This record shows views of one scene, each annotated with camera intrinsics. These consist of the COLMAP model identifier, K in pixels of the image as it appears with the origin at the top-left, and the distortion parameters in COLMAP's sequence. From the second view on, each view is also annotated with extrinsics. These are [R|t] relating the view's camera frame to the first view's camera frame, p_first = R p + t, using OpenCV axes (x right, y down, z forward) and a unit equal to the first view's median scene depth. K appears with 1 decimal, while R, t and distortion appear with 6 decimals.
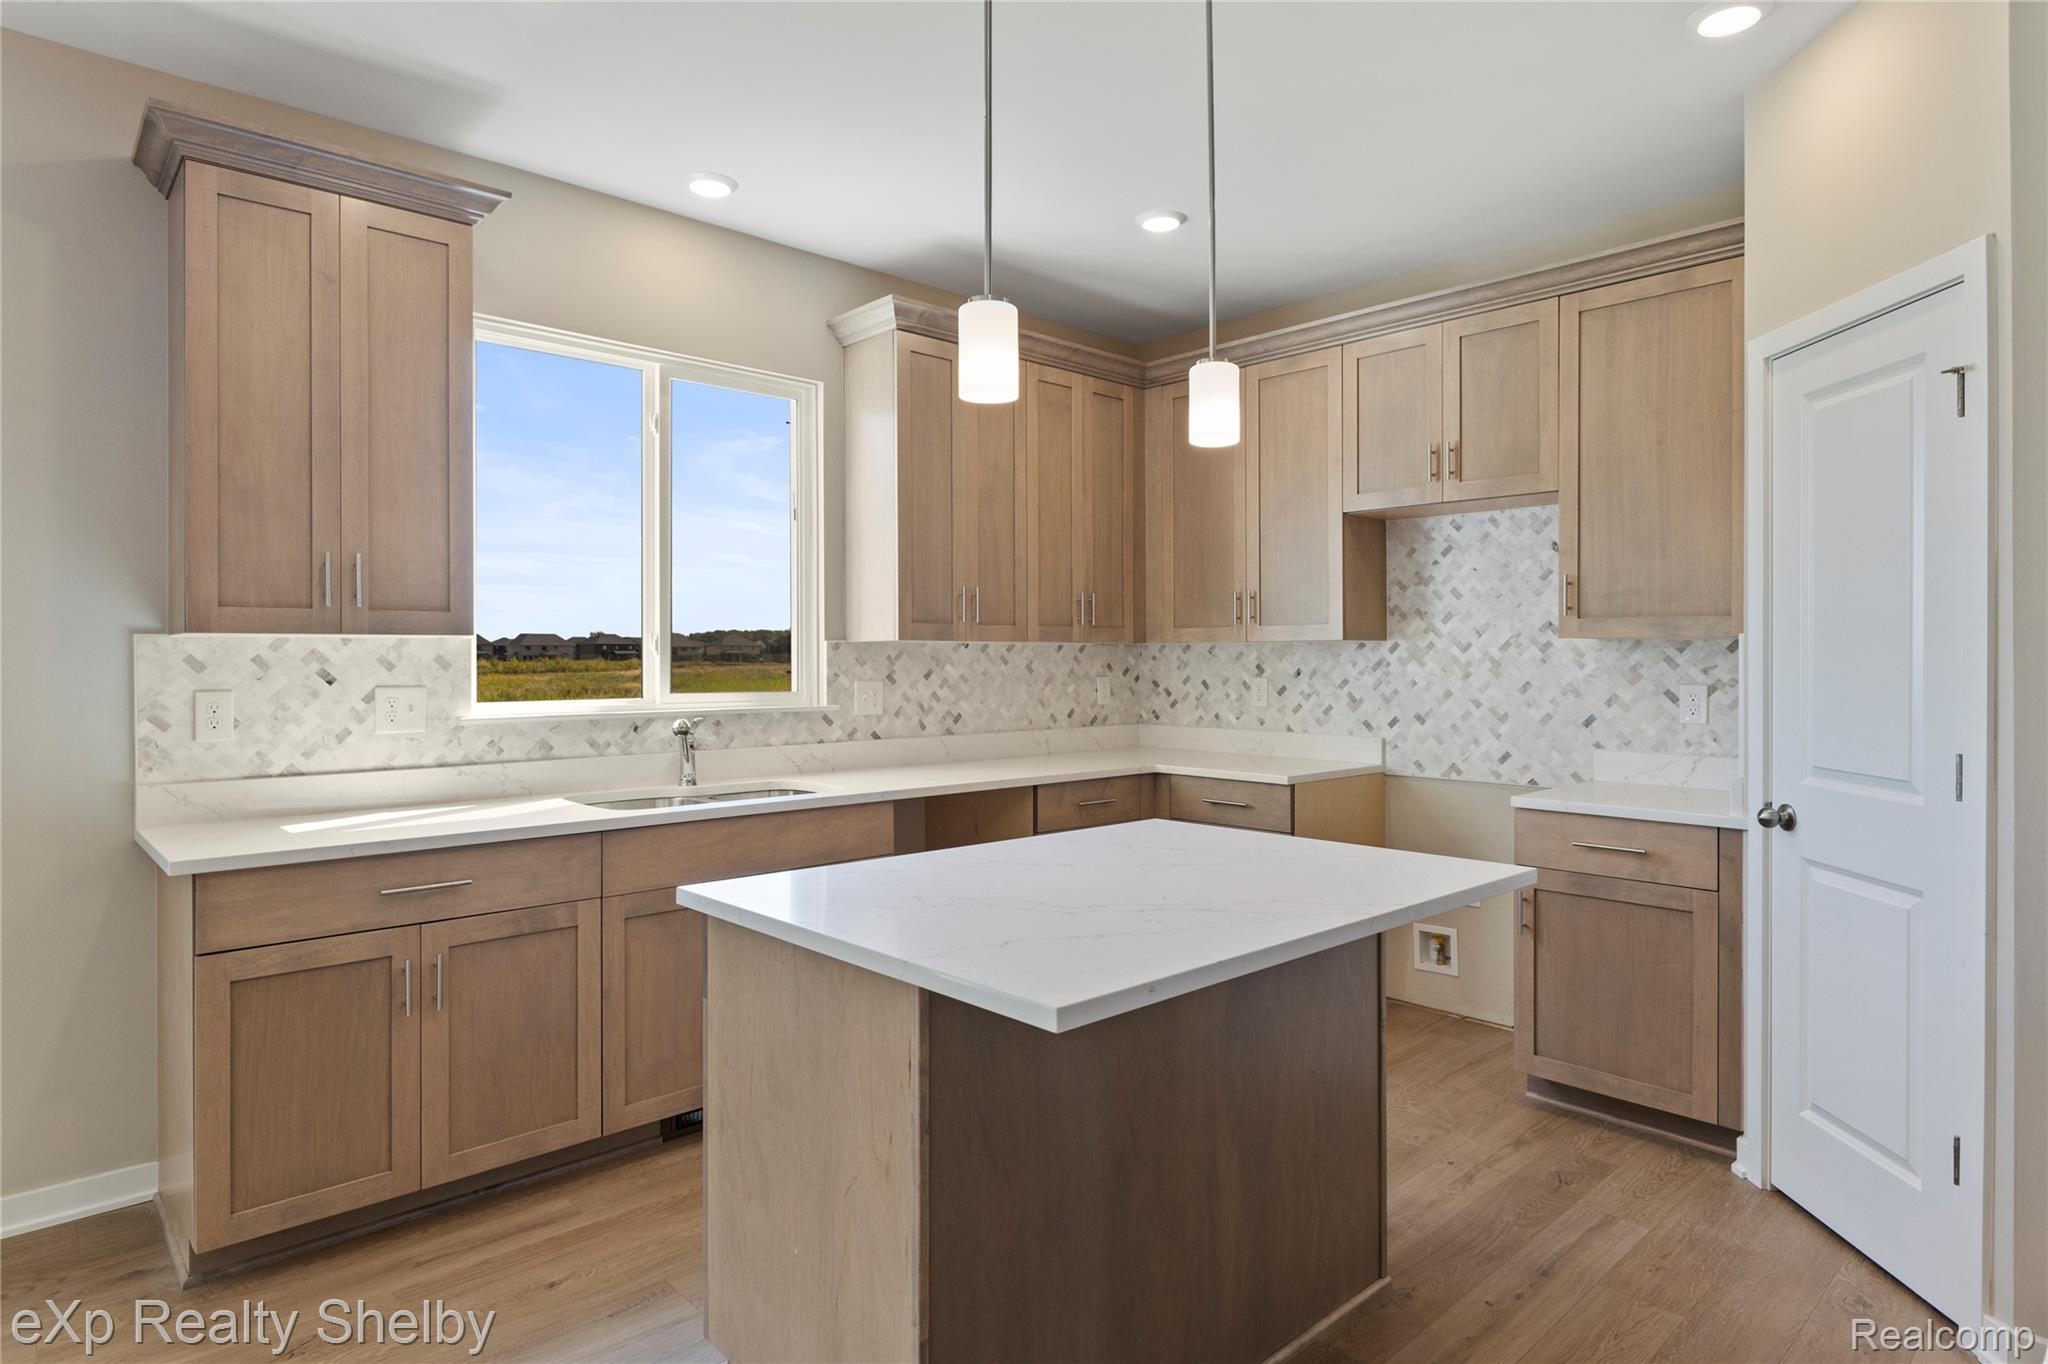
lens RADIAL K [[1137.6, 0, 1021.8], [0, 1137.6, 660.5], [0, 0, 1]] dist [0.001698, -0.000165]
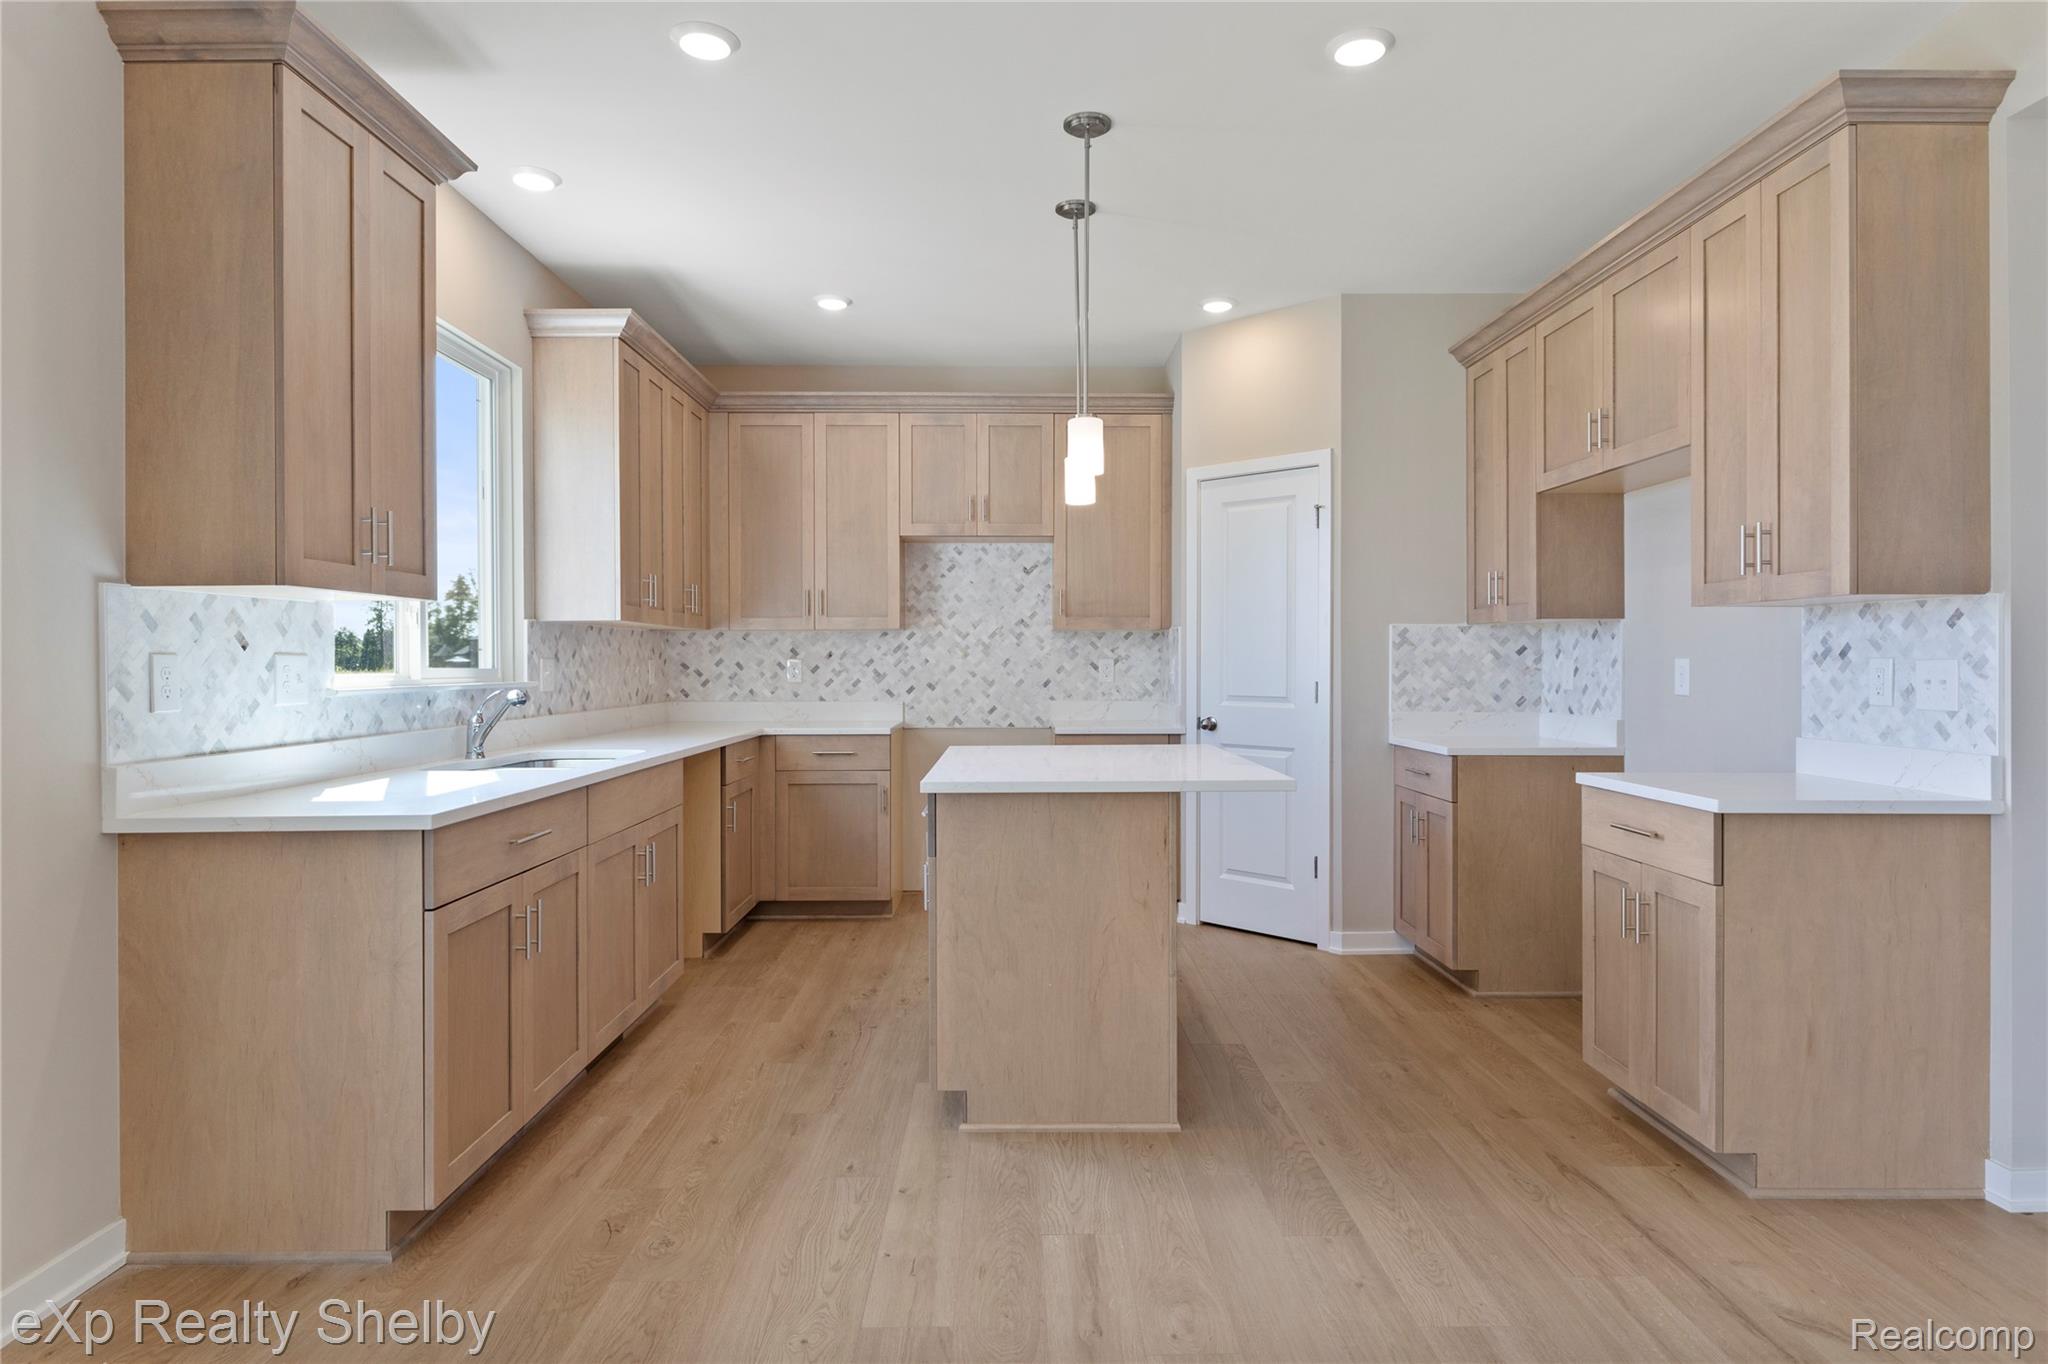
lens RADIAL K [[1145.0, 0, 1027.7], [0, 1145.0, 670.3], [0, 0, 1]] dist [-0.001042, 0.000267]
pose [[0.669094, -0.005772, 0.743155, -0.652606], [0.003600, 0.999983, 0.004525, 0.026697], [-0.743169, -0.000352, 0.669104, -0.034608]]
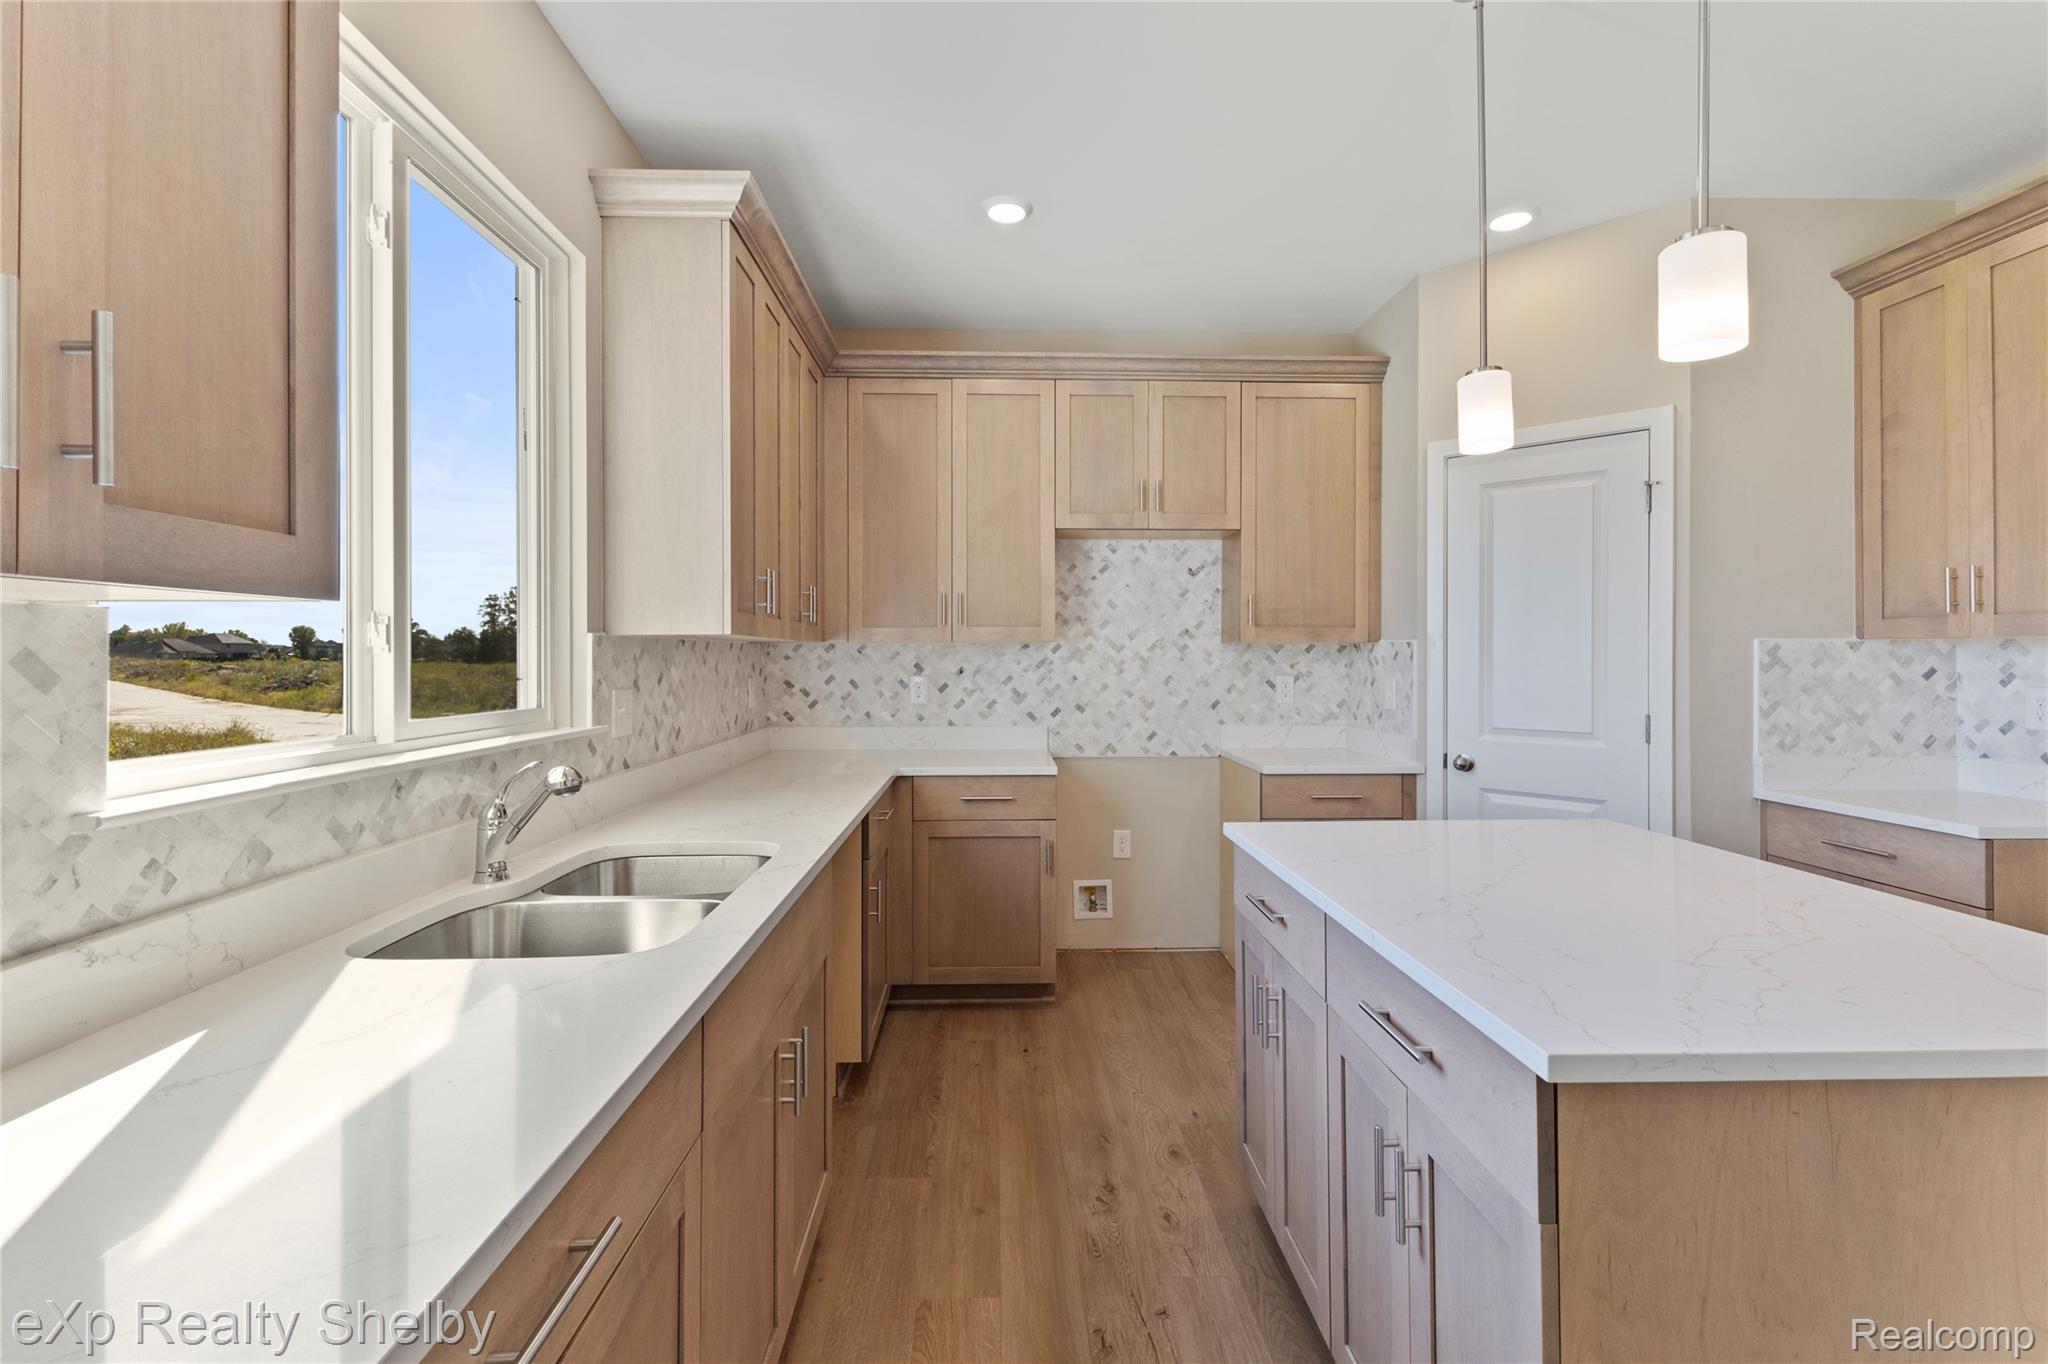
lens RADIAL K [[892.3, 0, 1019.3], [0, 892.3, 653.1], [0, 0, 1]] dist [0.008362, 0.000054]
pose [[0.656373, 0.002867, 0.754431, -0.417793], [0.003015, 0.999975, -0.006423, -0.000705], [-0.754430, 0.006491, 0.656348, 0.457784]]
